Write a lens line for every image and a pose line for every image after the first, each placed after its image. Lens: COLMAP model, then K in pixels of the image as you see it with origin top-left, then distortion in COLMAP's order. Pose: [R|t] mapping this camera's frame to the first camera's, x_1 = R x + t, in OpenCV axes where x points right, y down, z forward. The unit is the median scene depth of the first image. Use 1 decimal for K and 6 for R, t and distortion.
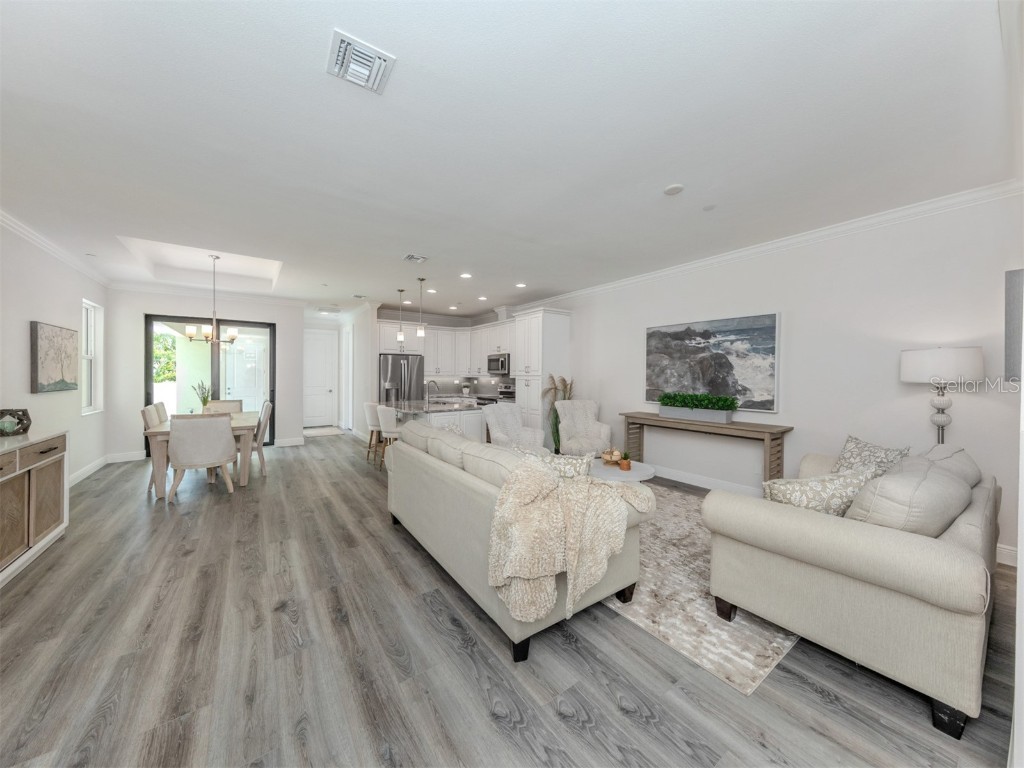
lens RADIAL K [[367.7, 0, 511.4], [0, 367.7, 377.7], [0, 0, 1]] dist [-0.000207, -0.000028]
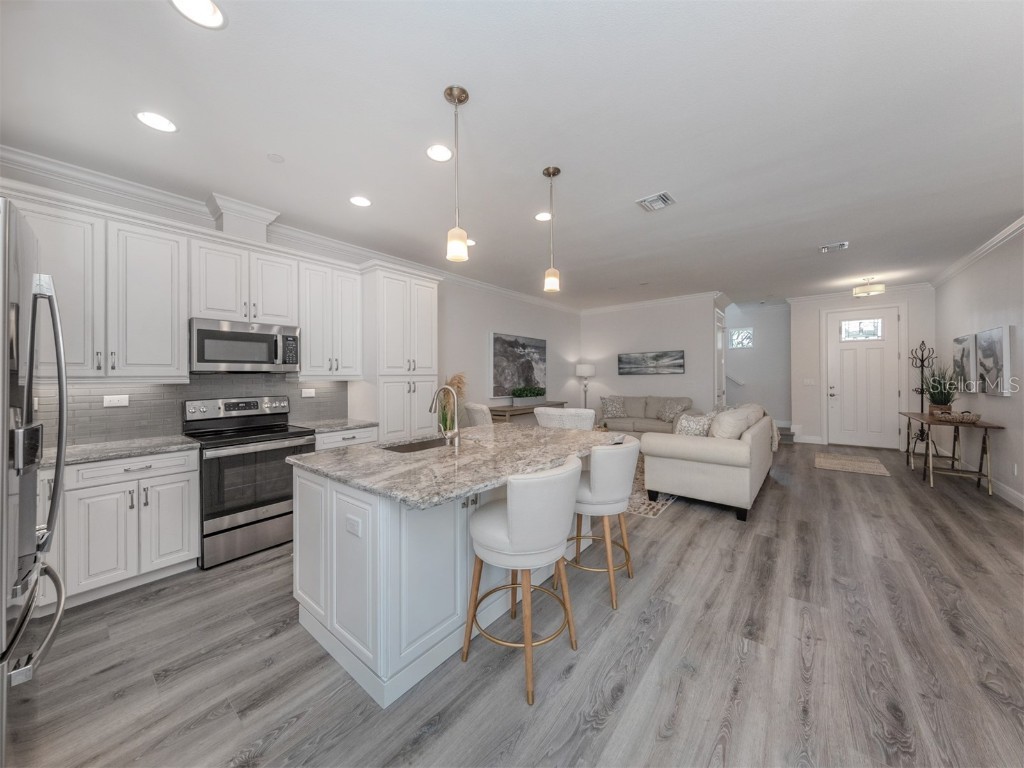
lens RADIAL K [[362.4, 0, 516.7], [0, 362.4, 372.5], [0, 0, 1]] dist [0.011795, -0.000374]
pose [[-0.277896, 0.010224, 0.960557, -0.843186], [0.017826, 0.999826, -0.005485, -0.005511], [-0.960446, 0.015599, -0.278030, 1.429686]]
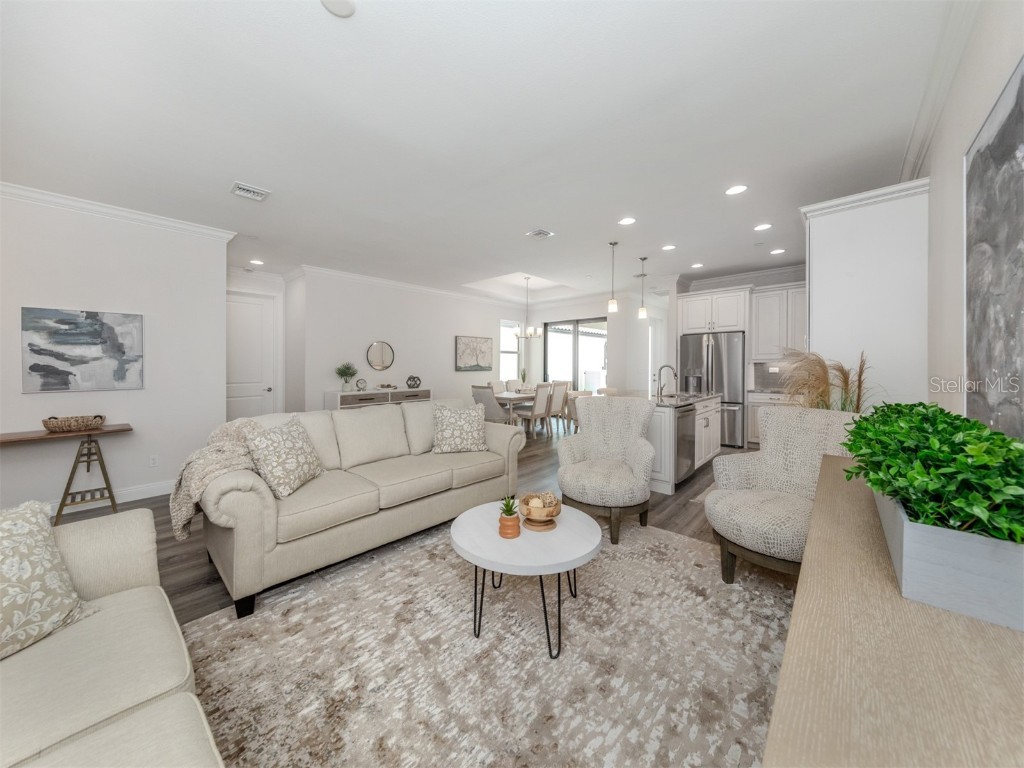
lens RADIAL K [[362.4, 0, 516.7], [0, 362.4, 372.5], [0, 0, 1]] dist [0.011795, -0.000374]
pose [[0.222598, 0.009254, -0.974866, 0.618276], [-0.005373, 0.999951, 0.008265, 0.028290], [0.974895, 0.003398, 0.222637, 0.726306]]
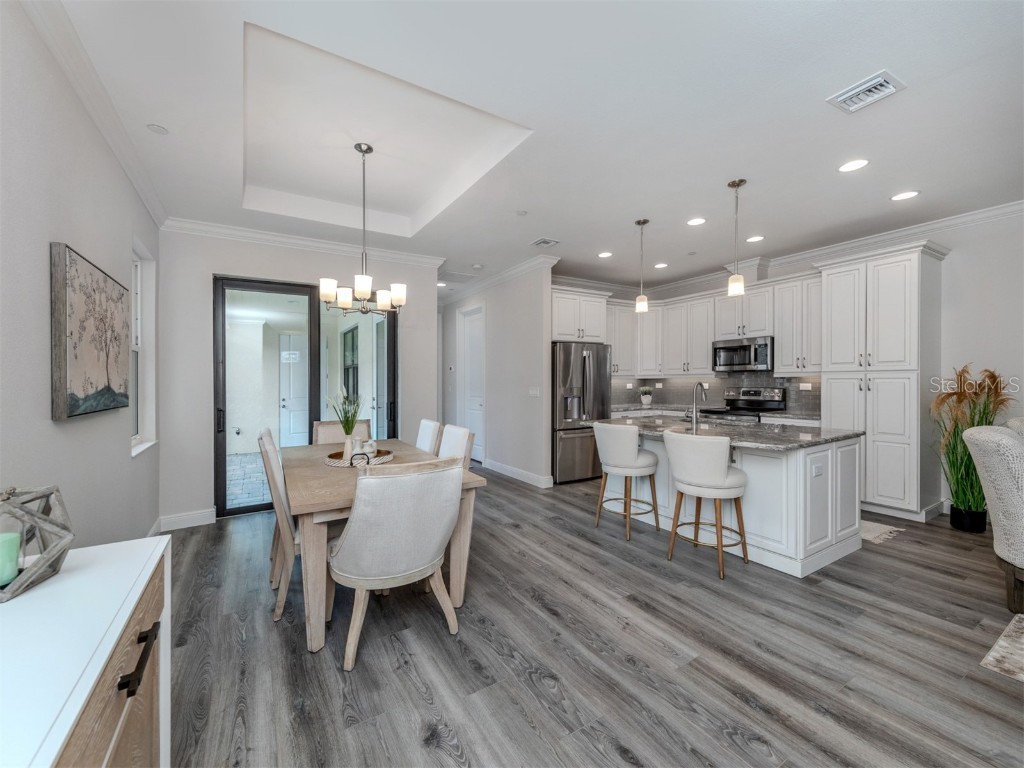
lens RADIAL K [[422.5, 0, 506.0], [0, 422.5, 380.2], [0, 0, 1]] dist [-0.000700, -0.000344]
pose [[0.997133, -0.013997, -0.074368, -0.633095], [0.013527, 0.999885, -0.006821, 0.007447], [0.074455, 0.005796, 0.997208, 0.470262]]
